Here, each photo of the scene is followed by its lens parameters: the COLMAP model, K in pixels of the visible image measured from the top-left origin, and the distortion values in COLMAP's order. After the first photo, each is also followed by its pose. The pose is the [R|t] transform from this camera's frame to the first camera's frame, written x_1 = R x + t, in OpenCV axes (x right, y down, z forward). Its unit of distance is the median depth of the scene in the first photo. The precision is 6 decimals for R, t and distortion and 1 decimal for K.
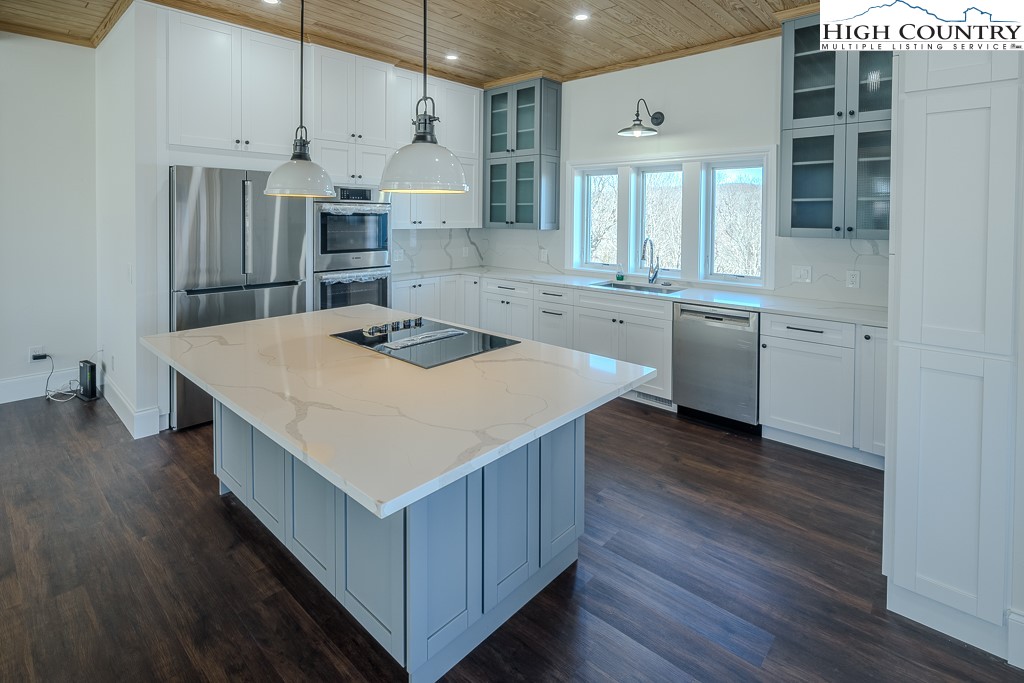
lens RADIAL K [[499.9, 0, 511.1], [0, 499.9, 226.6], [0, 0, 1]] dist [0.001654, -0.001919]
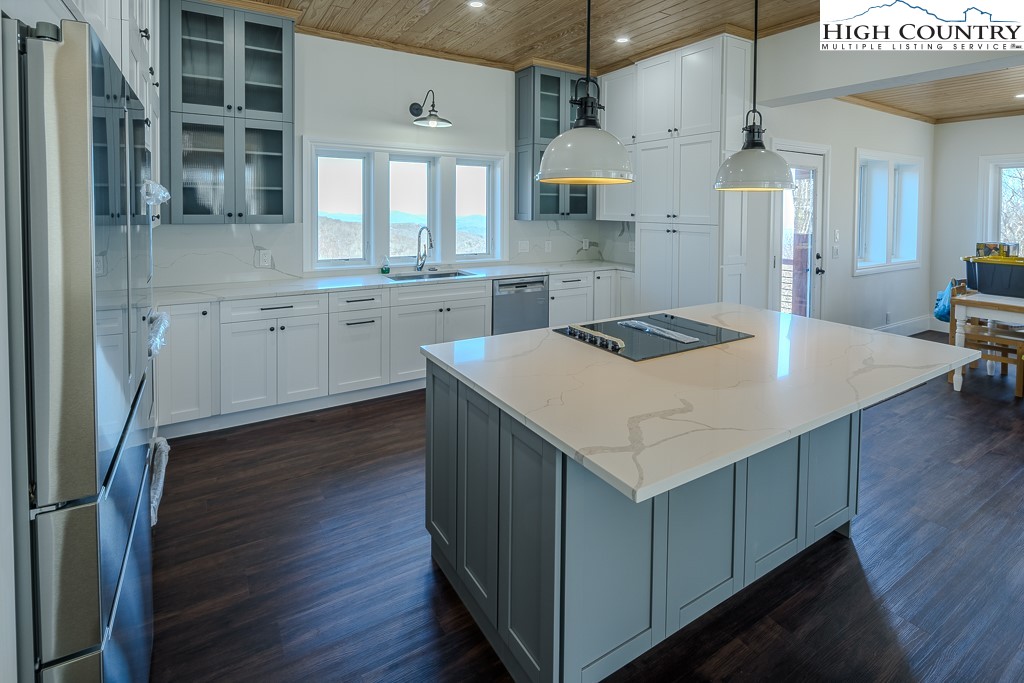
lens RADIAL K [[499.9, 0, 506.5], [0, 499.9, 227.6], [0, 0, 1]] dist [0.001654, -0.001919]
pose [[0.283848, -0.042342, 0.957934, -0.629614], [0.018942, 0.999077, 0.038548, -0.011344], [-0.958682, 0.007204, 0.284388, 0.524852]]
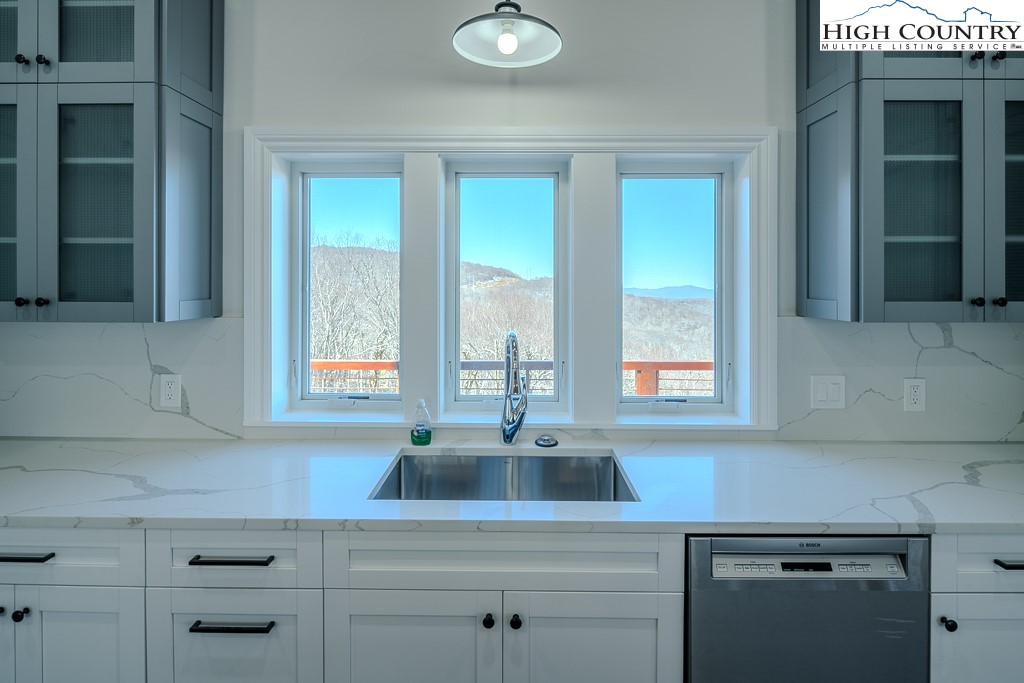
lens RADIAL K [[499.9, 0, 513.5], [0, 499.9, 283.7], [0, 0, 1]] dist [0.001654, -0.001919]
pose [[0.748367, -0.009251, 0.663220, 0.016338], [0.020000, 0.999763, -0.008623, -0.012057], [-0.662983, 0.019717, 0.748375, 0.676132]]
